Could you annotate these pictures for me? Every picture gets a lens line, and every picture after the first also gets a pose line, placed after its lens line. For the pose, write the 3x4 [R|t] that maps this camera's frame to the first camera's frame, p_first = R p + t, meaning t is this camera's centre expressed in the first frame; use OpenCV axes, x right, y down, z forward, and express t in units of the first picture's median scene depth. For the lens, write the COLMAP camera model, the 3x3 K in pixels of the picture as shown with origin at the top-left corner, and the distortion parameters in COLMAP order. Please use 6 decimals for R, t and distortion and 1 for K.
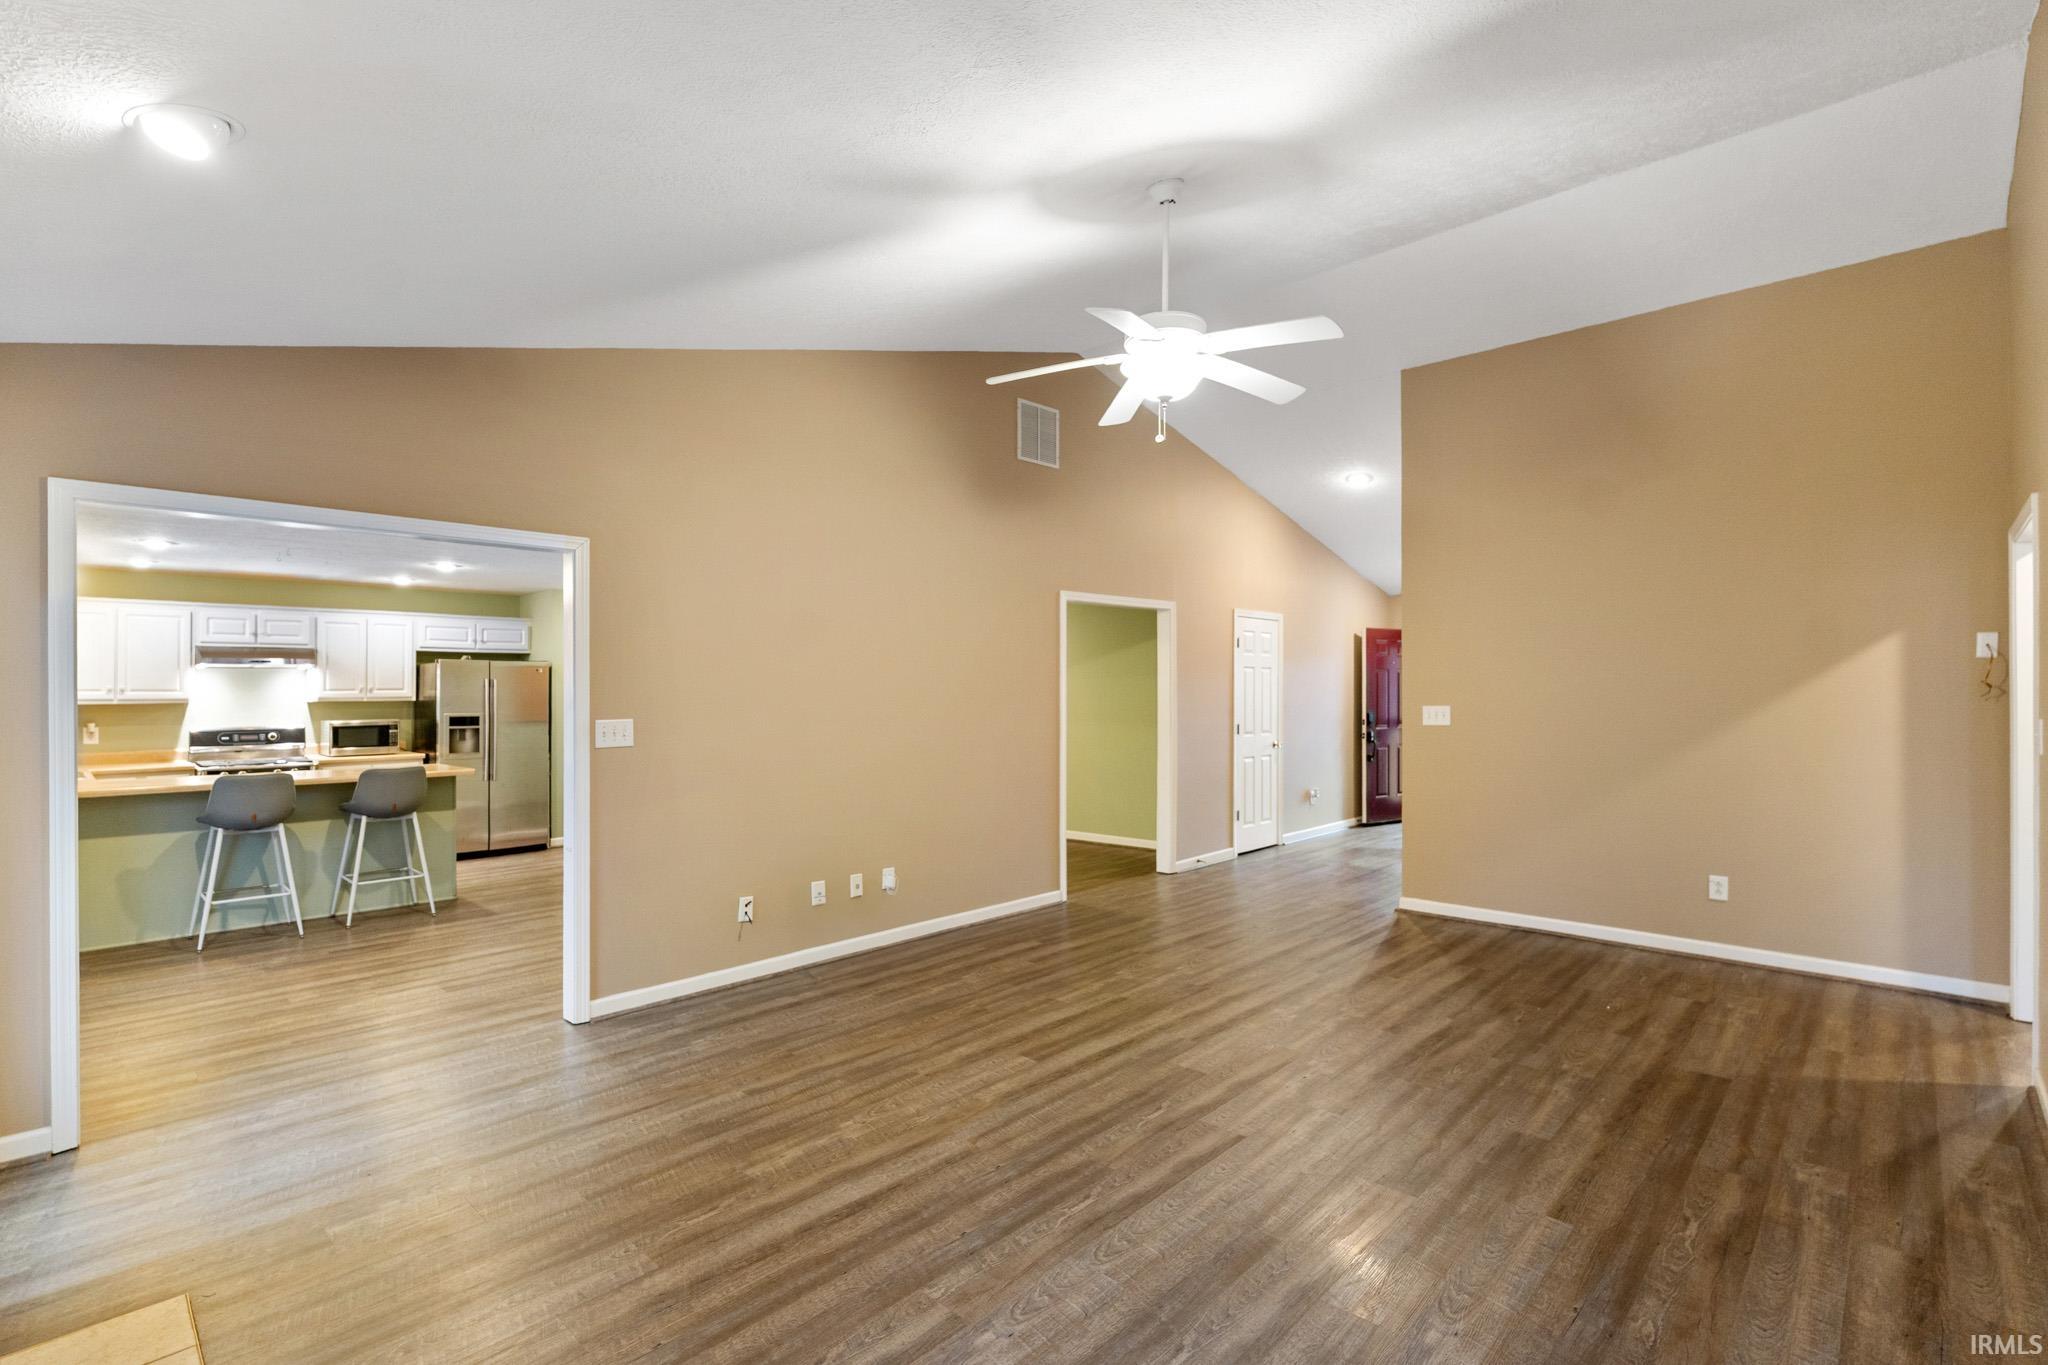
lens RADIAL K [[939.3, 0, 964.0], [0, 939.3, 684.9], [0, 0, 1]] dist [-0.001312, -0.000091]
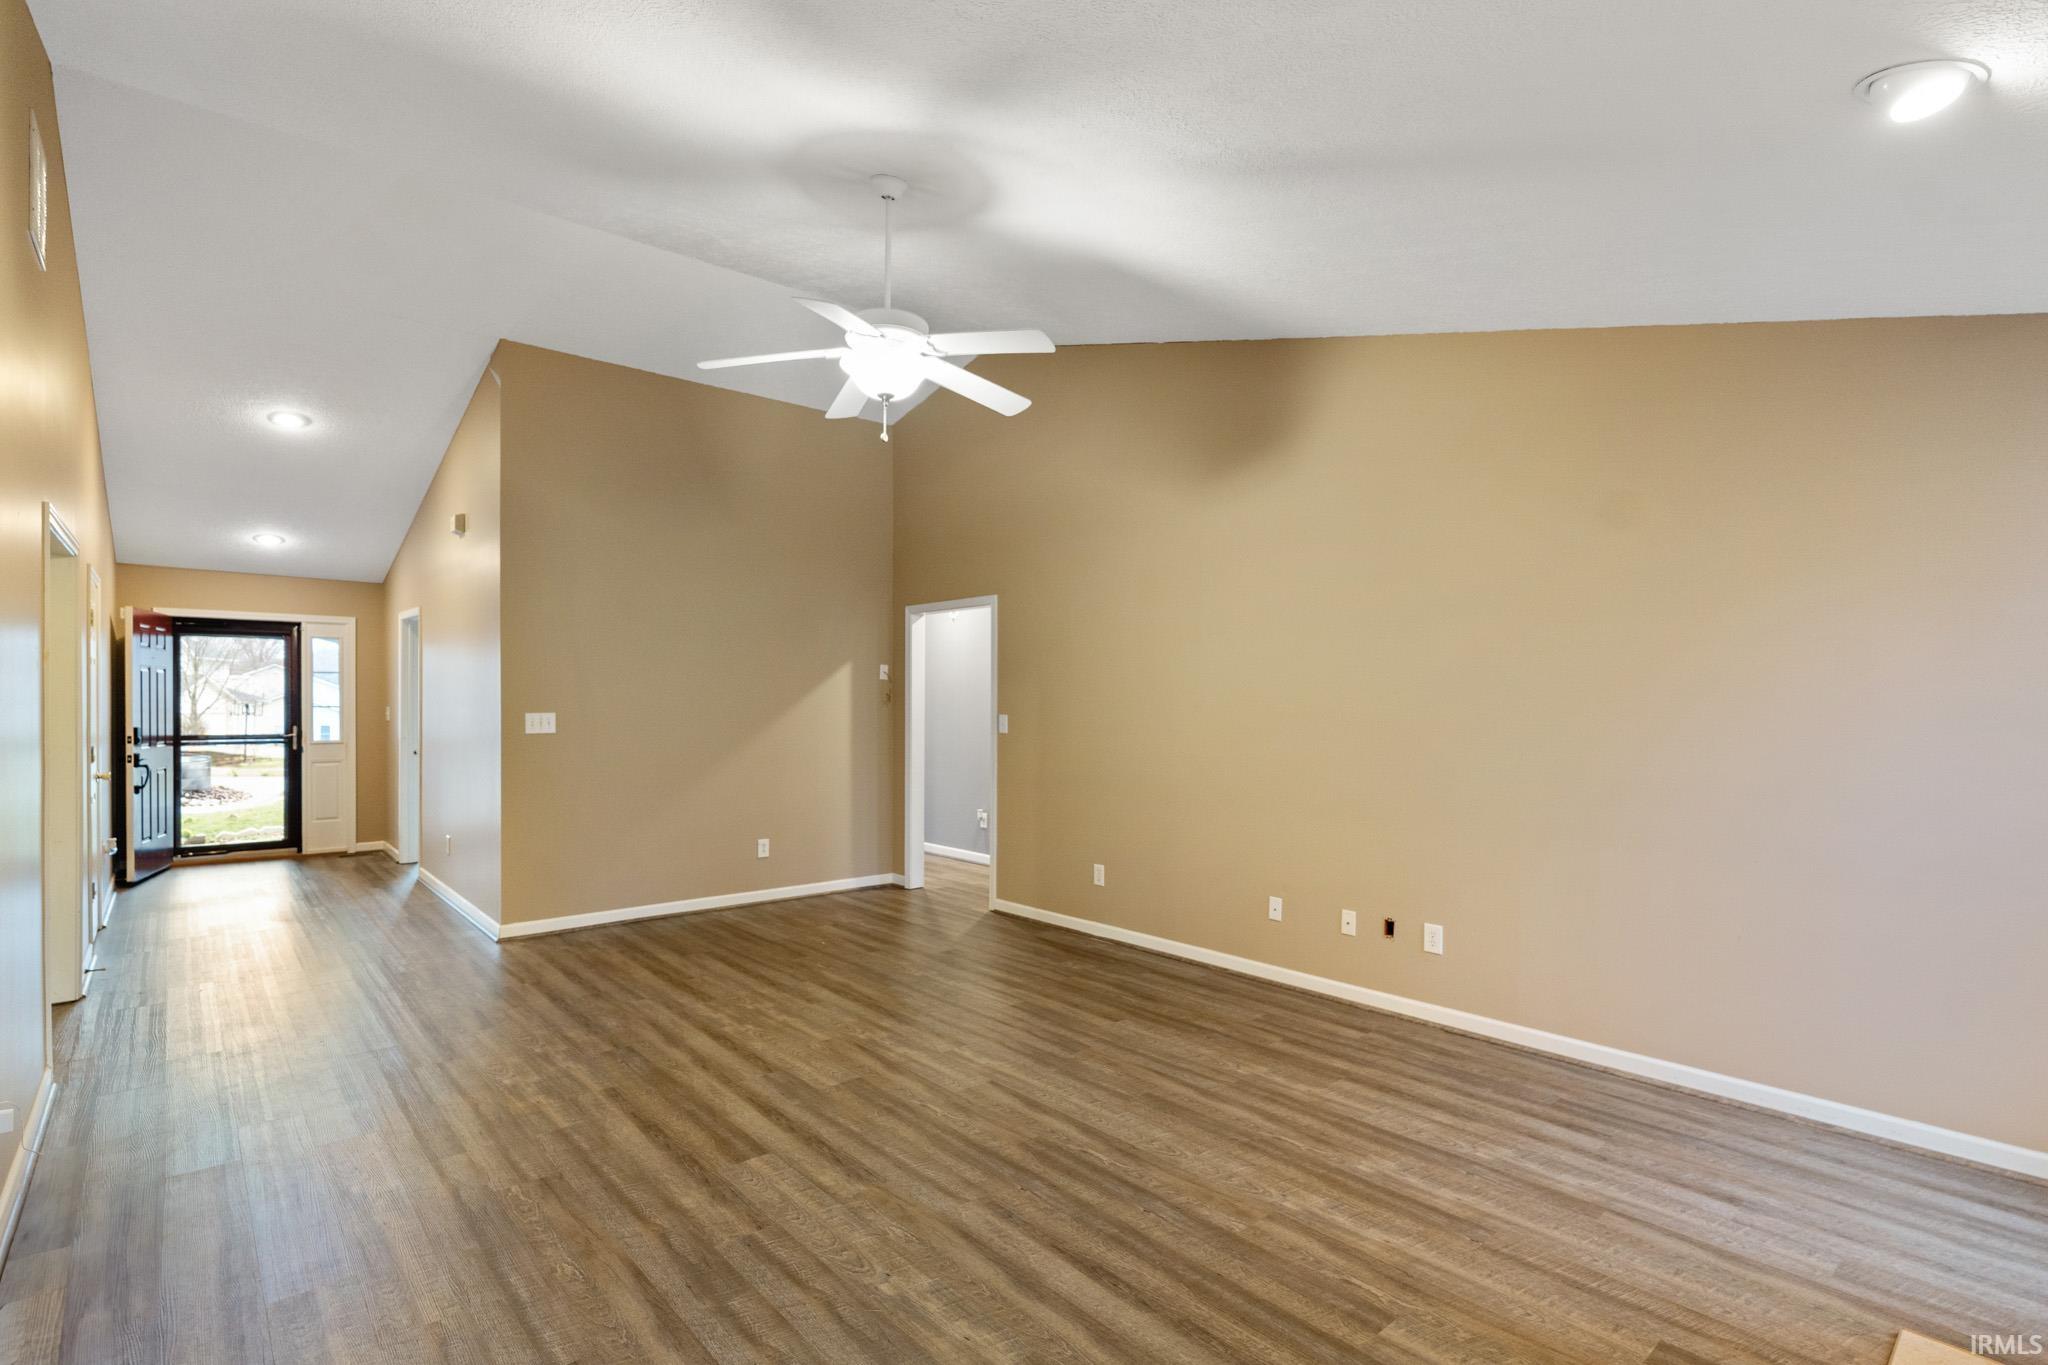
lens RADIAL K [[981.6, 0, 1052.8], [0, 981.6, 698.9], [0, 0, 1]] dist [-0.001779, -0.000153]
pose [[0.046573, 0.007402, 0.998887, -0.412102], [-0.011625, 0.999909, -0.006868, 0.008484], [-0.998847, -0.011293, 0.046655, 0.396496]]
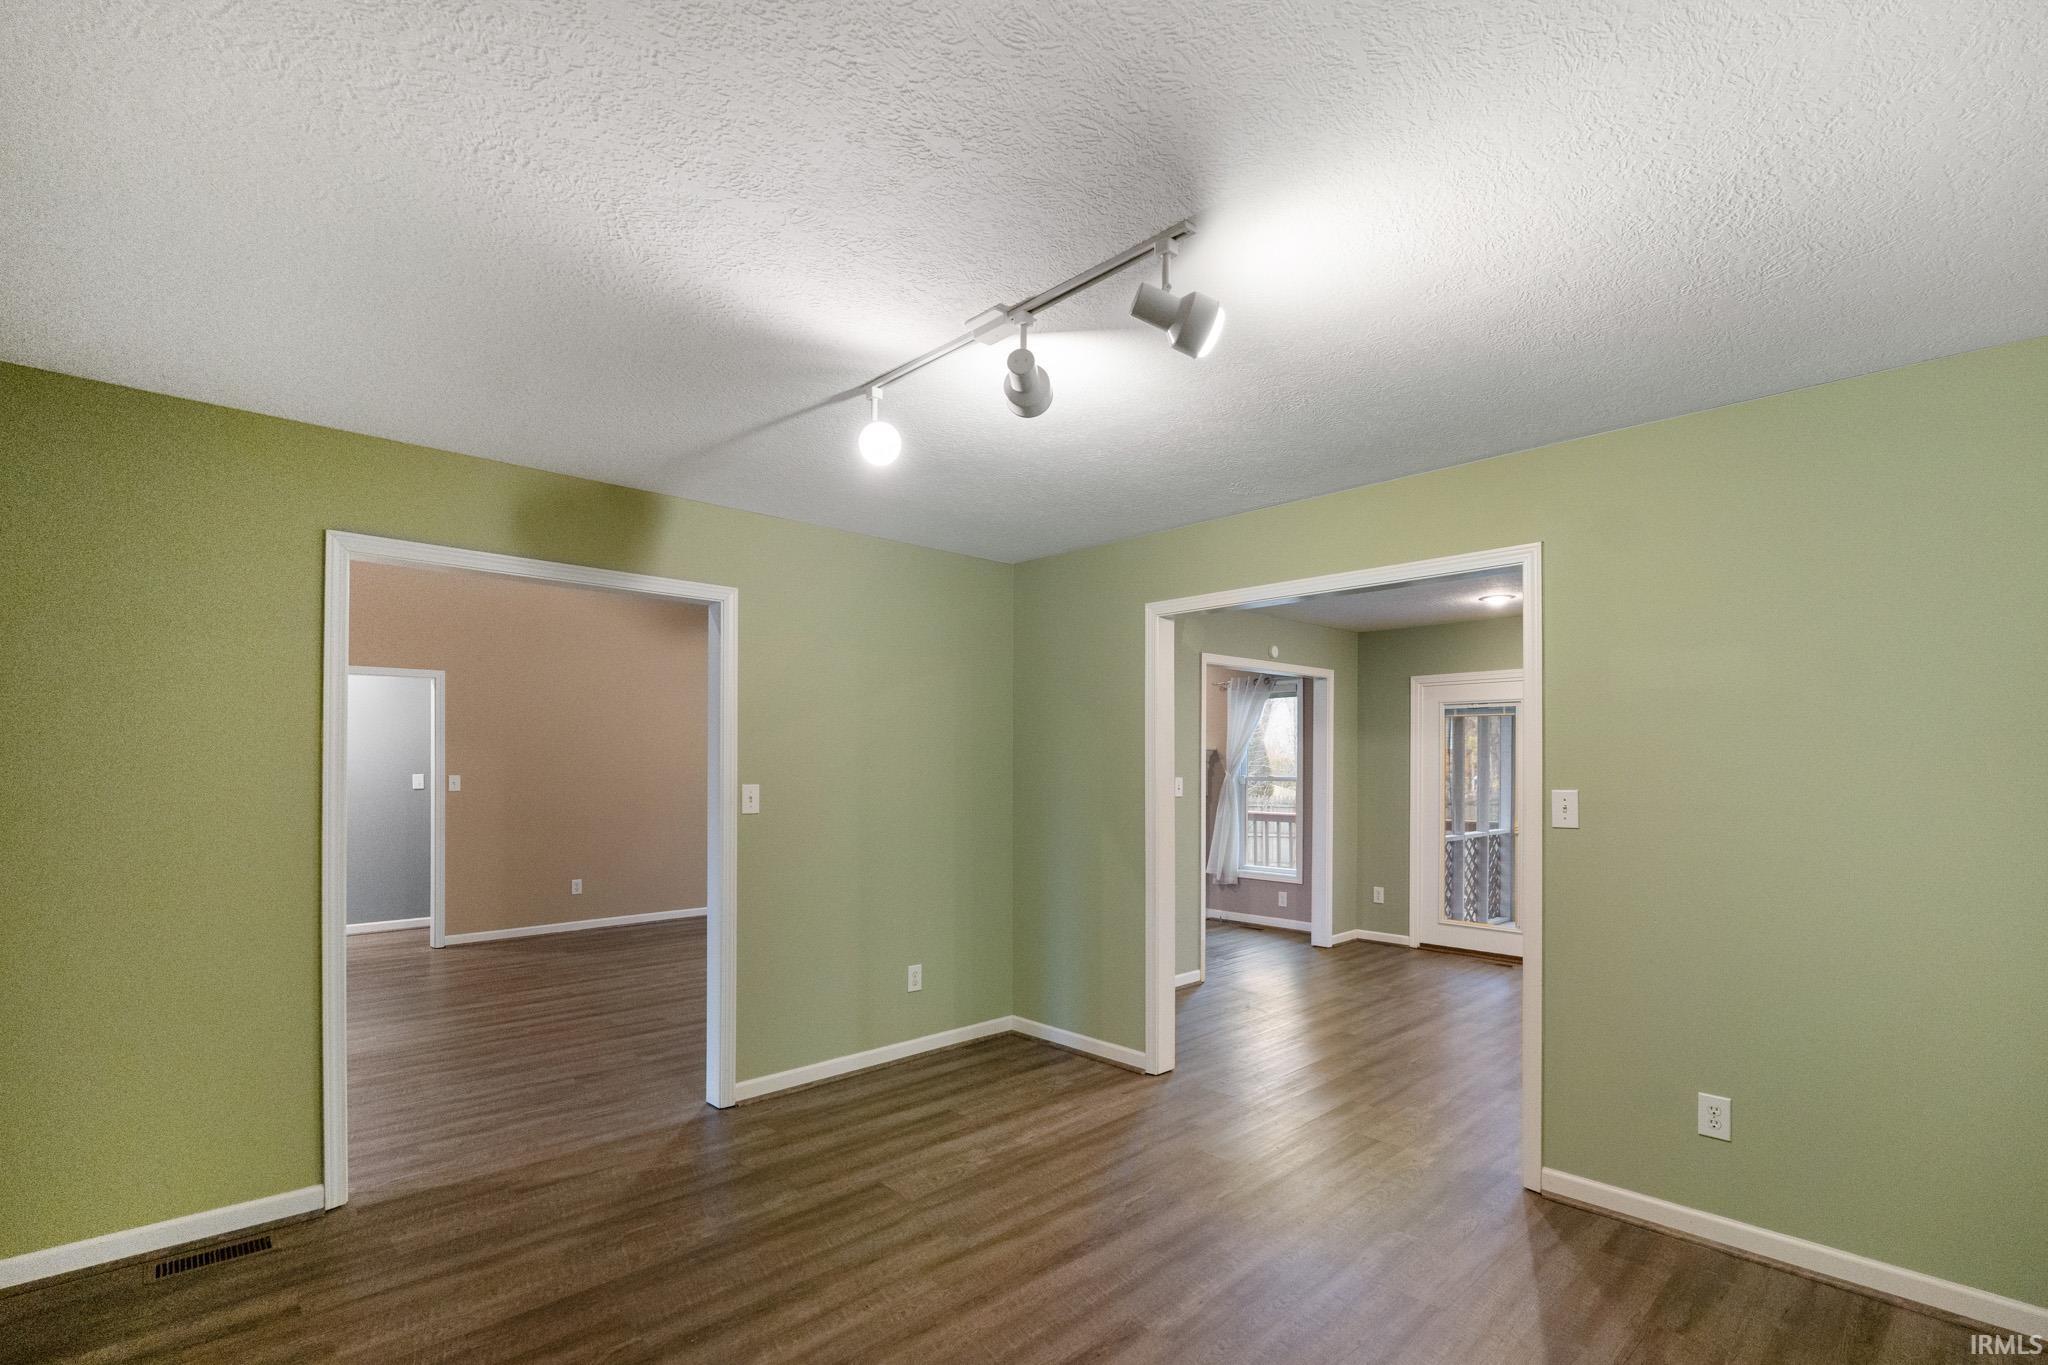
lens RADIAL K [[947.3, 0, 1029.8], [0, 947.3, 765.4], [0, 0, 1]] dist [-0.002293, -0.000061]
pose [[-0.999955, 0.005432, 0.007732, -0.108947], [0.005335, 0.999909, -0.012428, 0.023657], [-0.007799, -0.012386, -0.999893, 1.574959]]
